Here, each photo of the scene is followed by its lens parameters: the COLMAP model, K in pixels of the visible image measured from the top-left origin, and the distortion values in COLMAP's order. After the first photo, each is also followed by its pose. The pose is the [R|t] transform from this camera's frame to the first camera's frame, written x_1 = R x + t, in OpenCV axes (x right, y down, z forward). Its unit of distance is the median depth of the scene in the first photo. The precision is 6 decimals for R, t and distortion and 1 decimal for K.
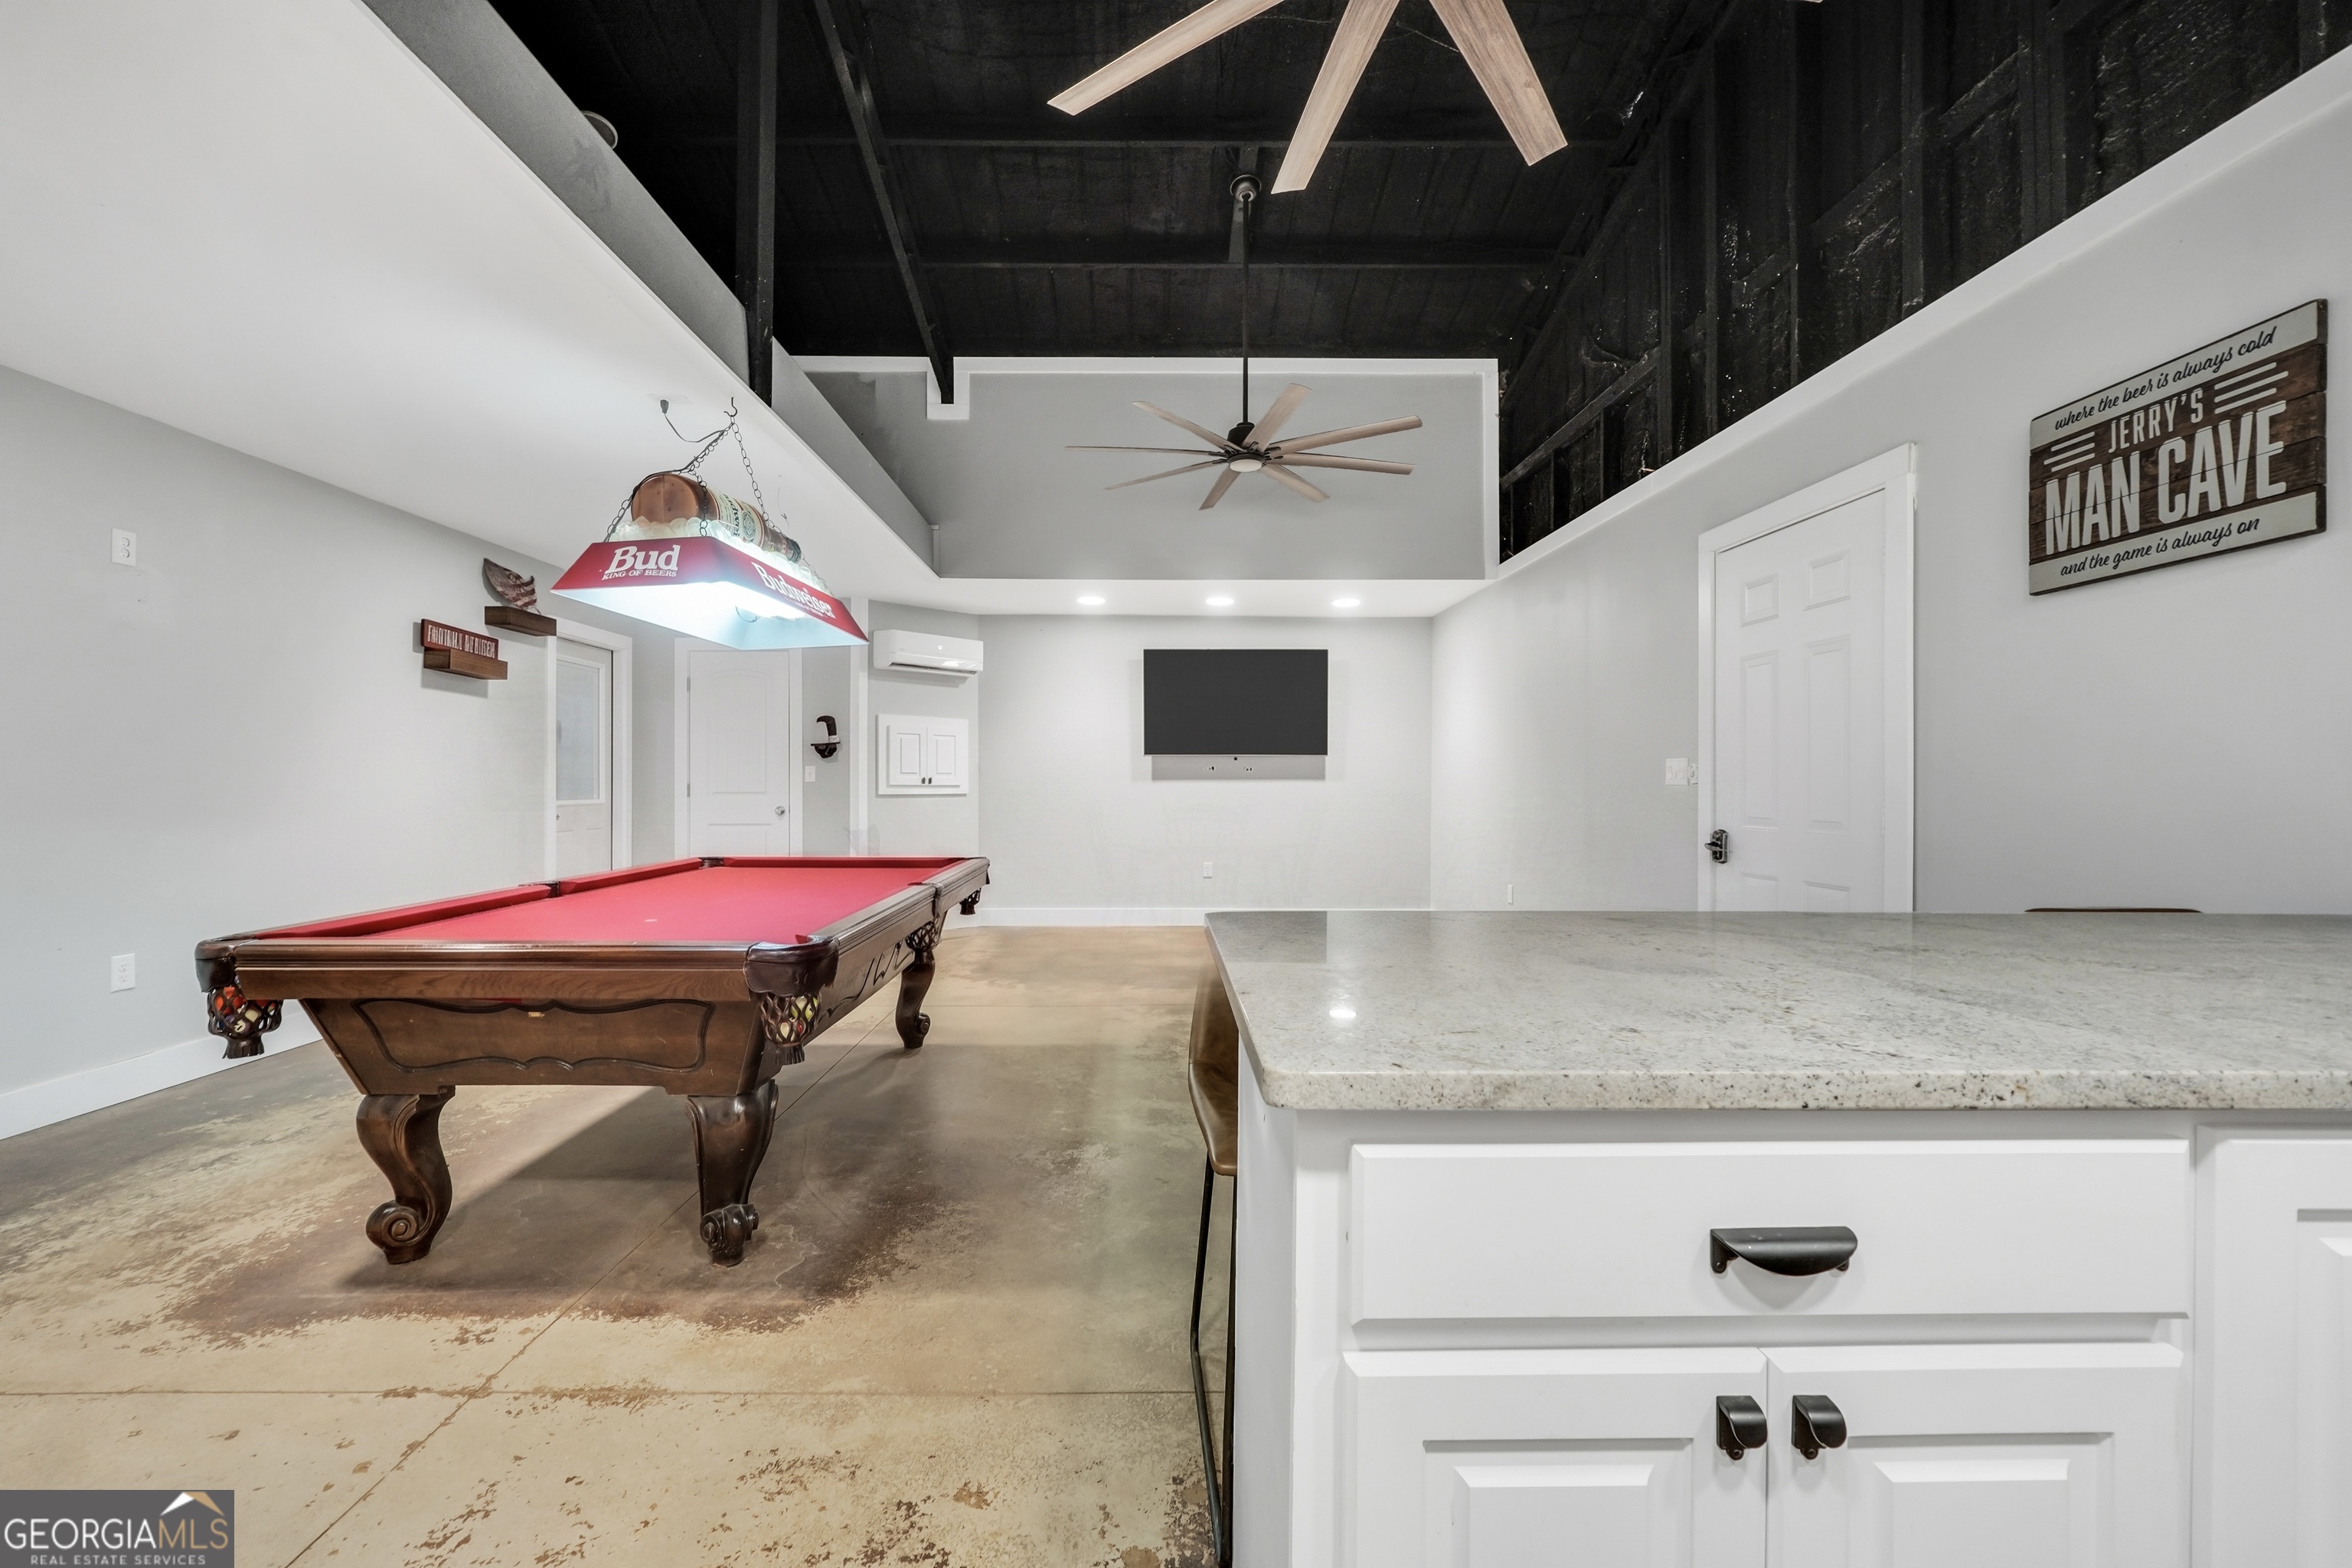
lens RADIAL K [[994.6, 0, 1148.3], [0, 994.6, 770.5], [0, 0, 1]] dist [-0.017758, 0.006805]
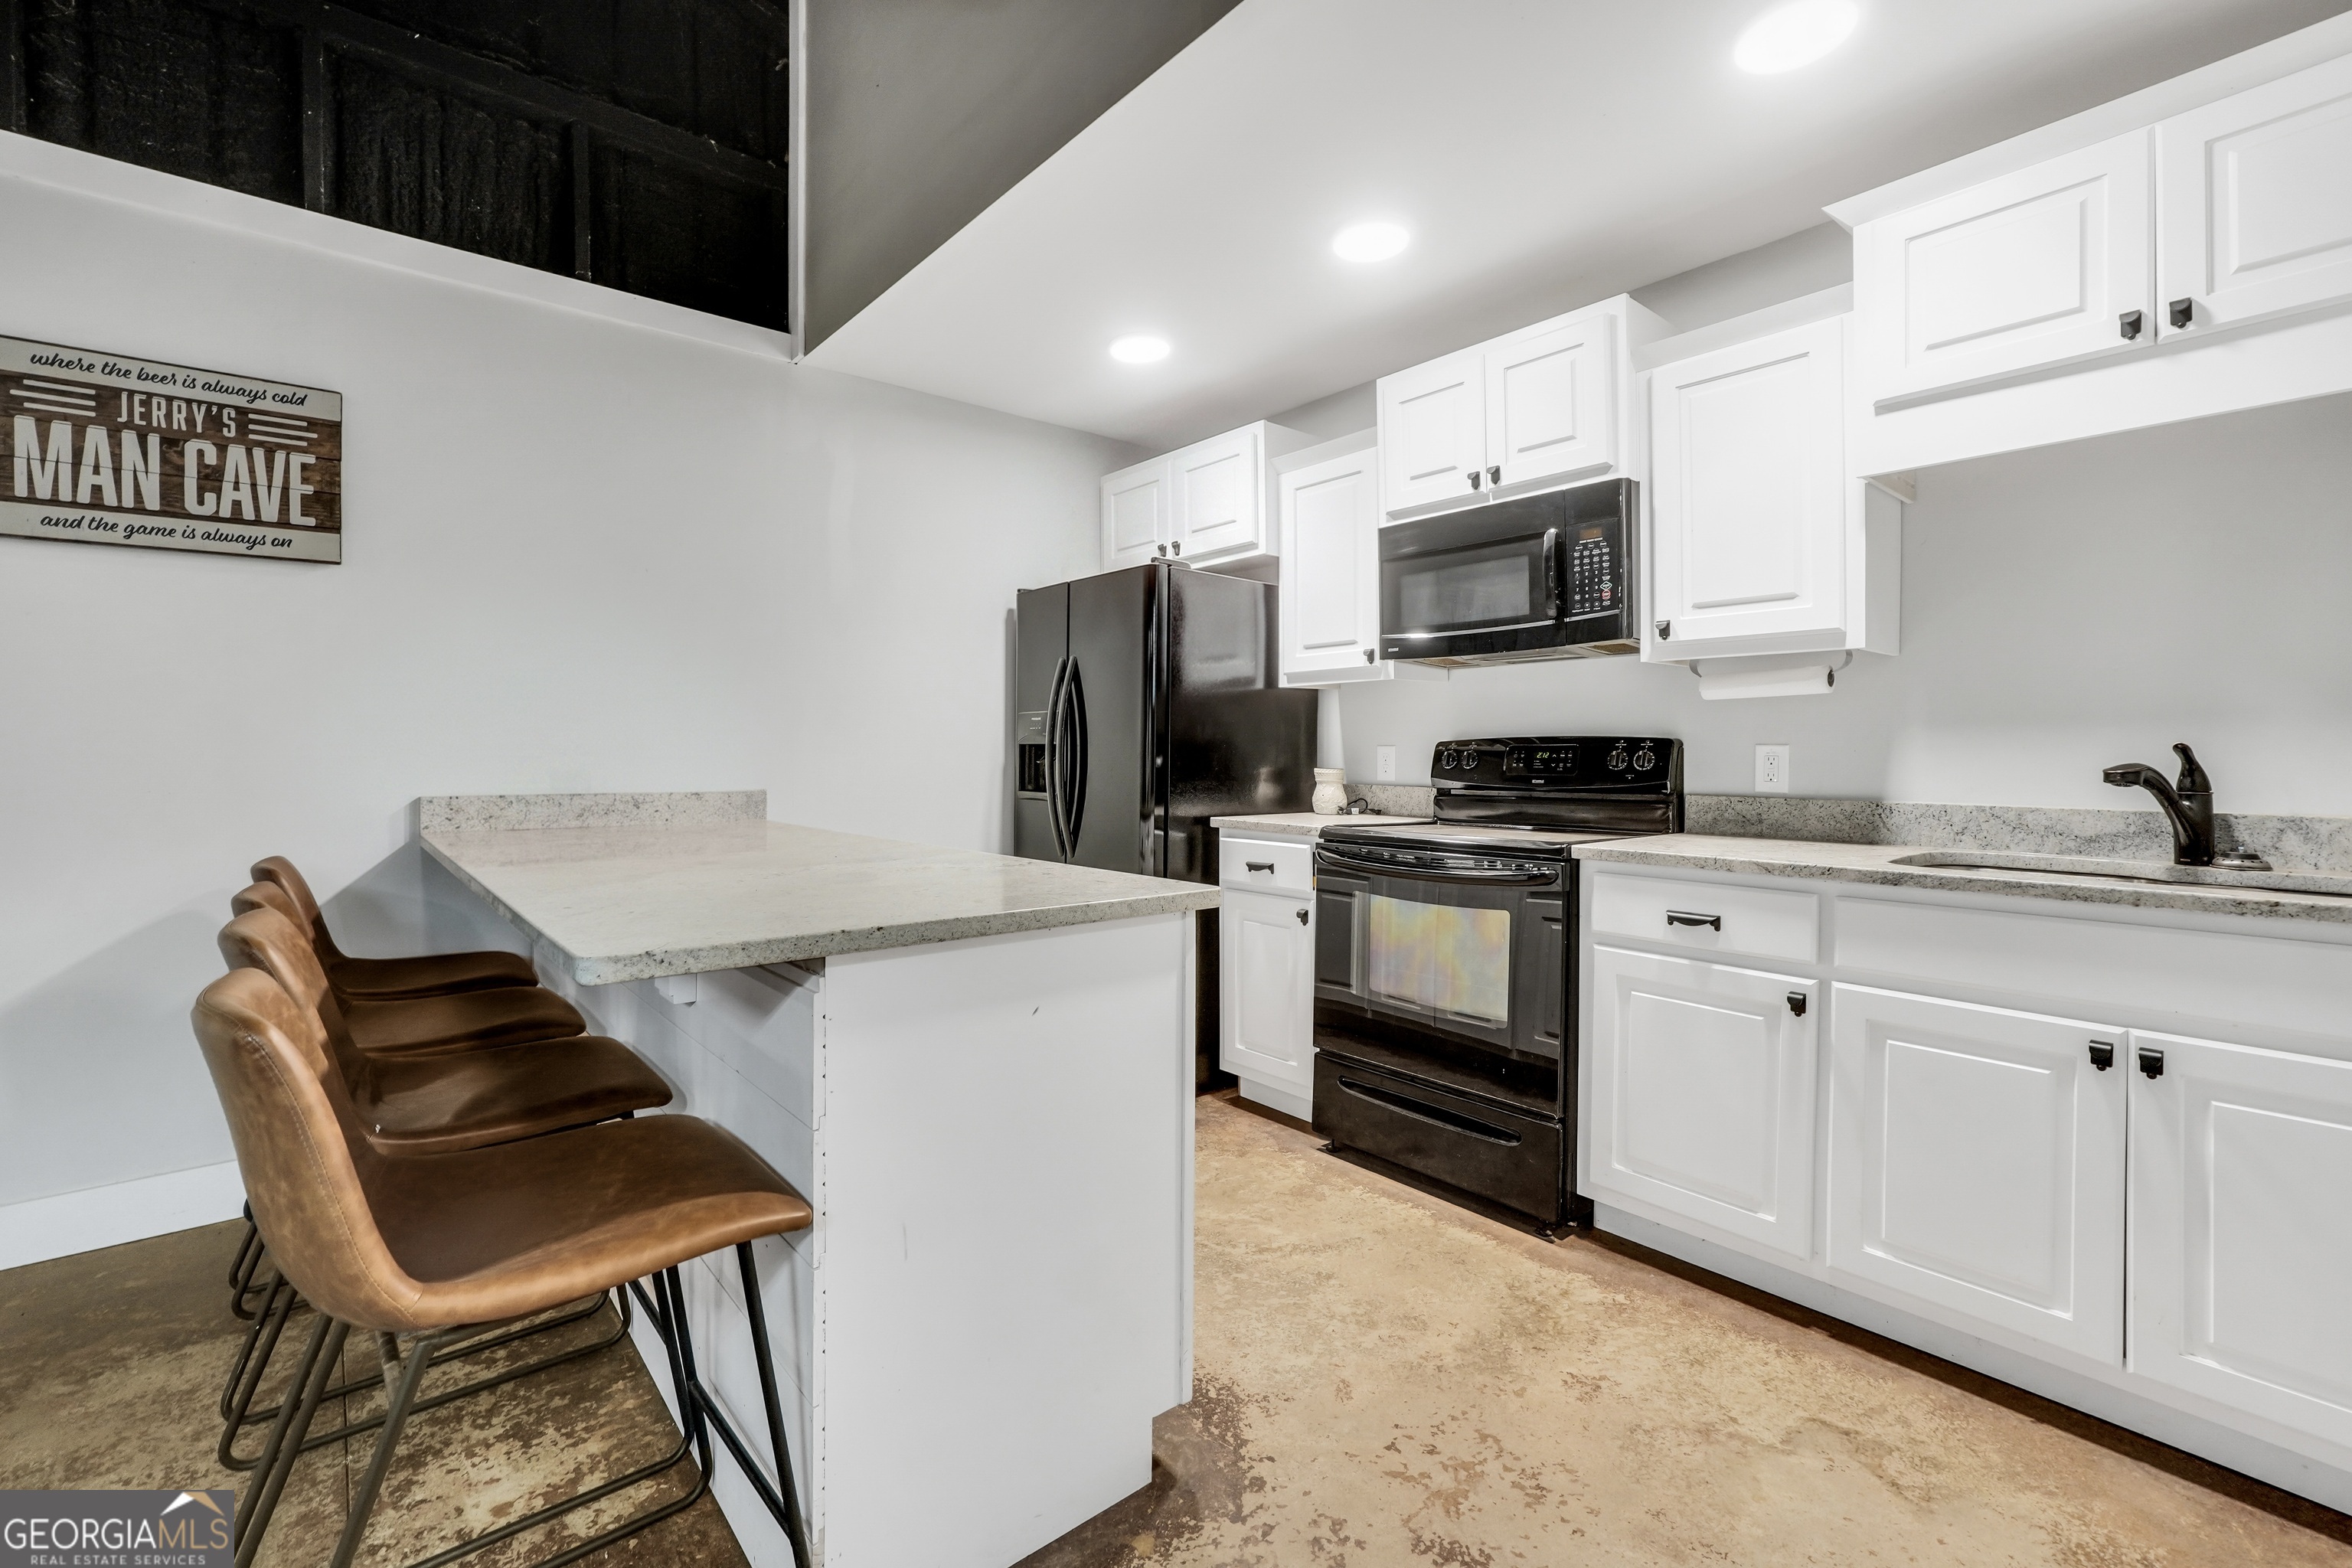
lens RADIAL K [[994.6, 0, 1154.5], [0, 994.6, 754.1], [0, 0, 1]] dist [-0.017758, 0.006805]
pose [[-0.636415, -0.007618, 0.771309, -0.484598], [-0.011988, 0.999928, -0.000016, 0.004360], [-0.771254, -0.009257, -0.636461, 0.841192]]
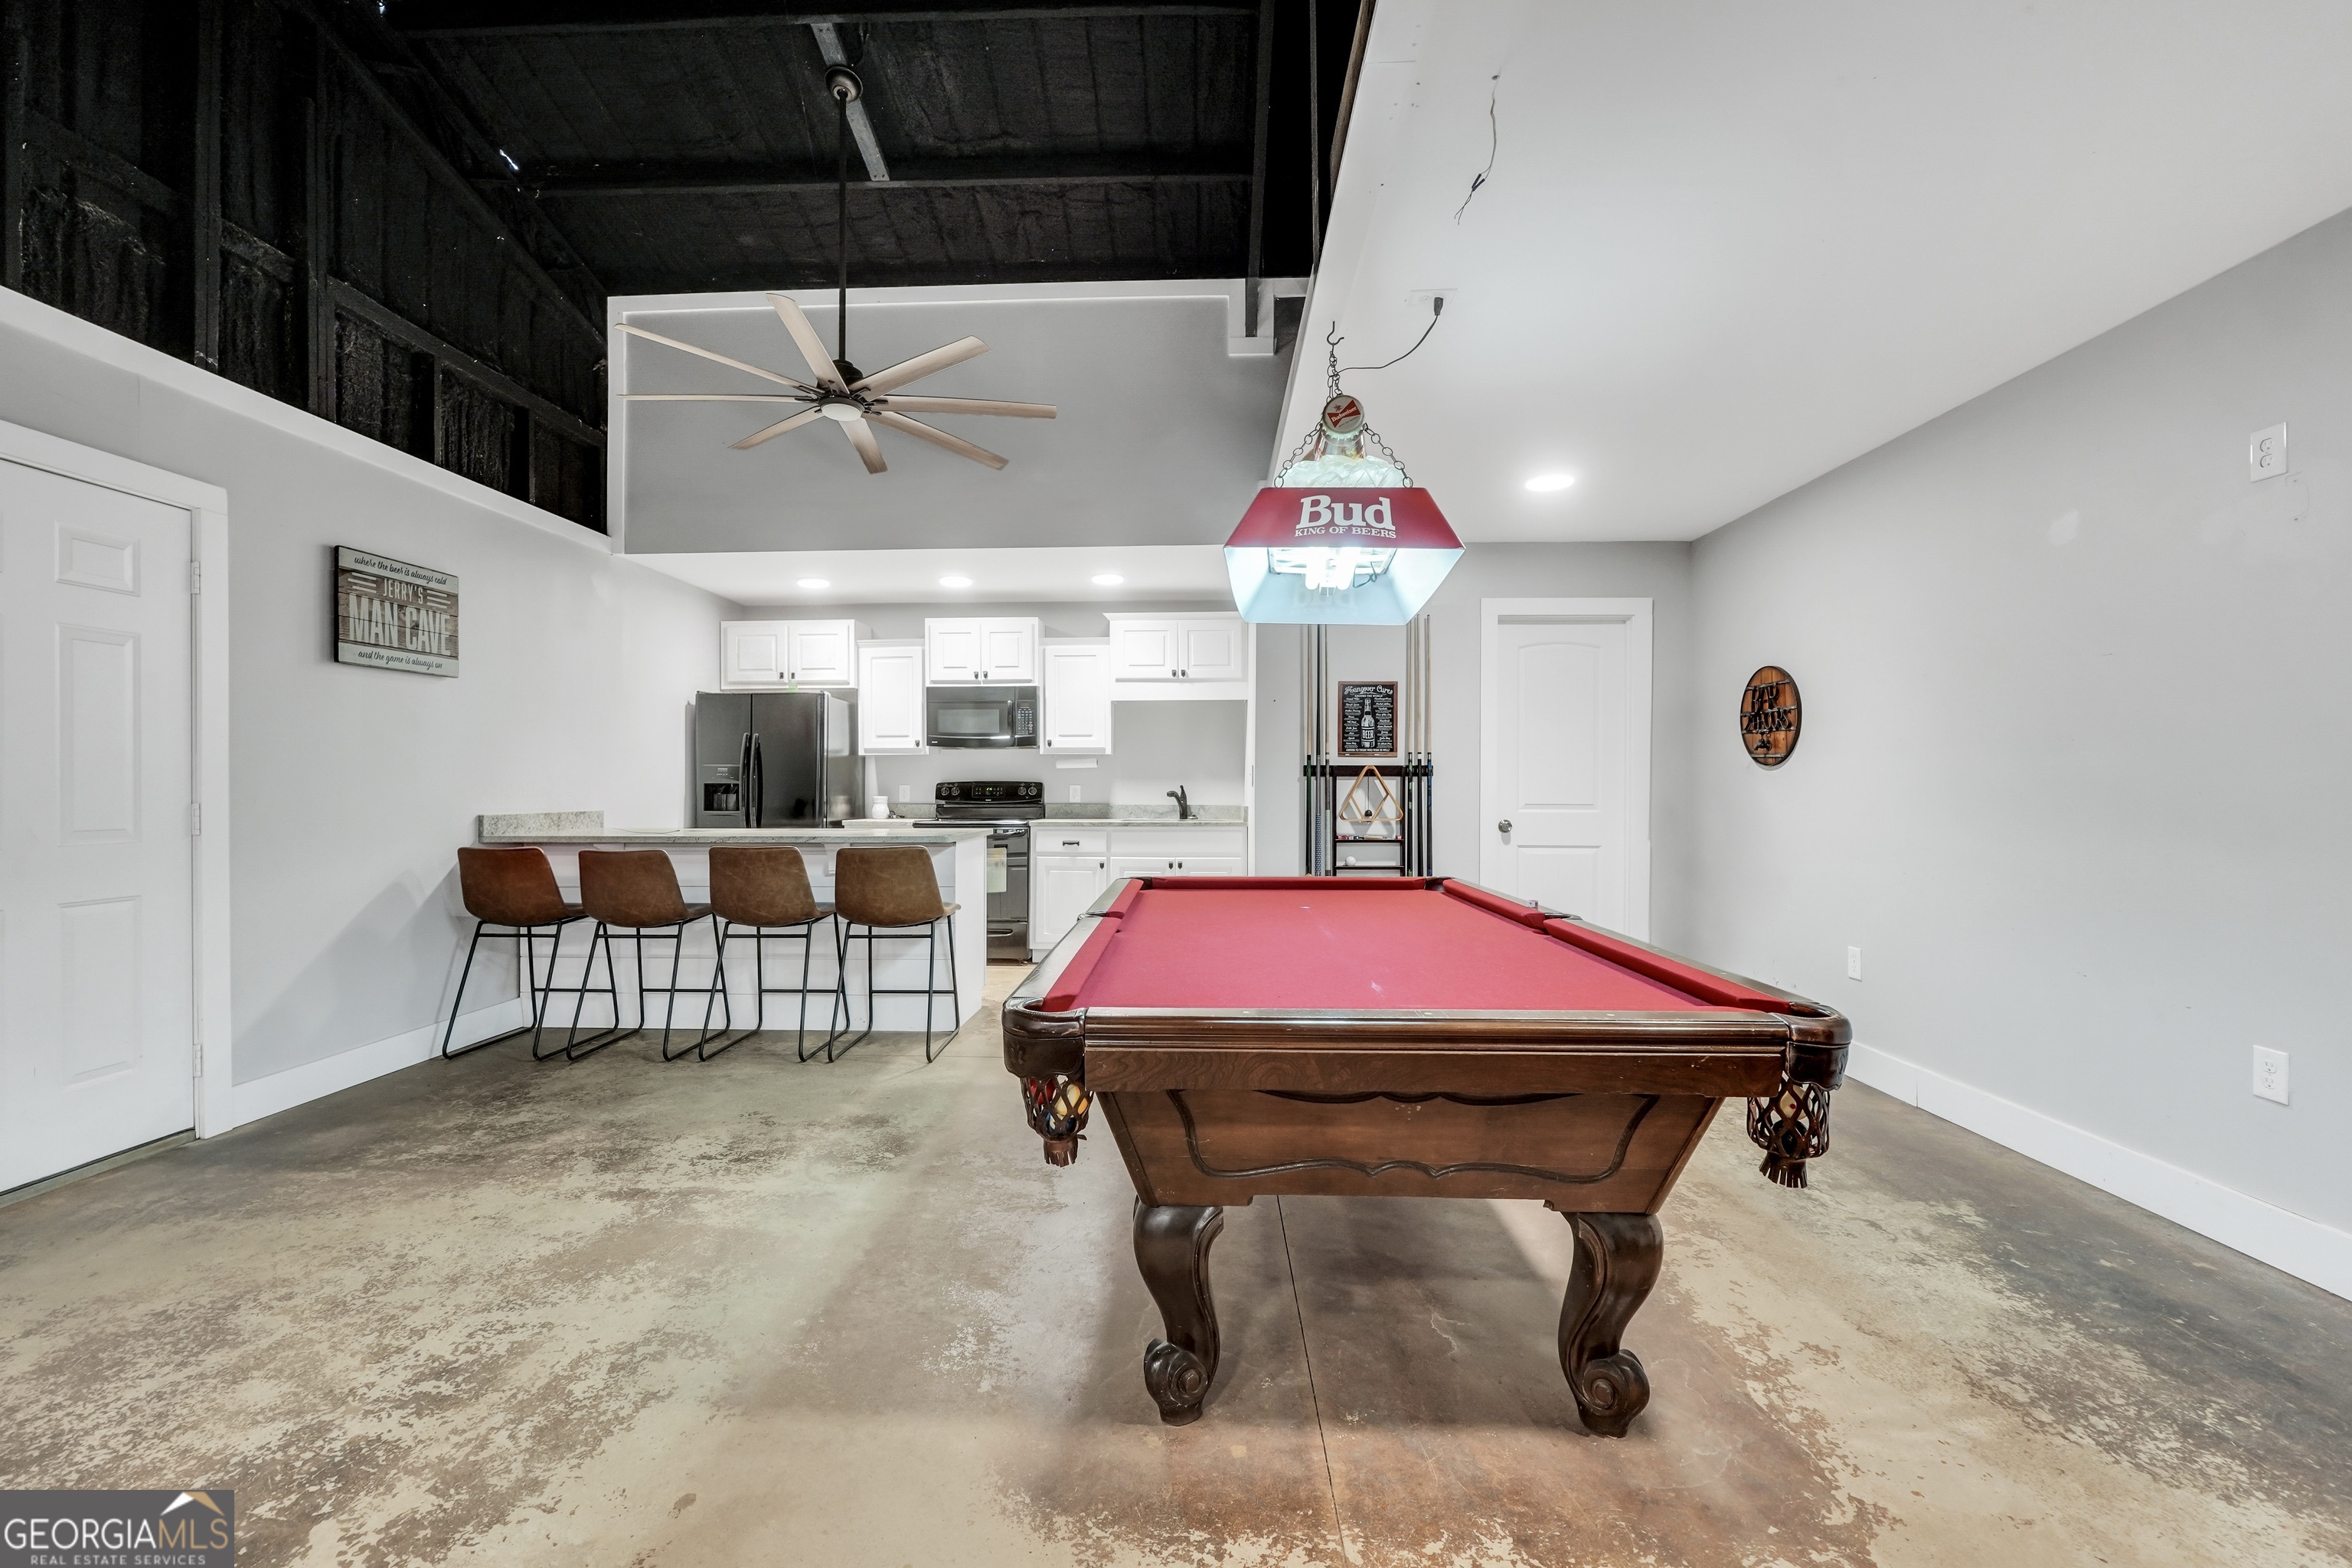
lens RADIAL K [[994.6, 0, 1157.2], [0, 994.6, 784.2], [0, 0, 1]] dist [-0.017758, 0.006805]
pose [[-0.998724, -0.003818, 0.050356, -0.475794], [-0.004539, 0.999889, -0.014211, 0.026157], [-0.050296, -0.014421, -0.998630, 2.720781]]
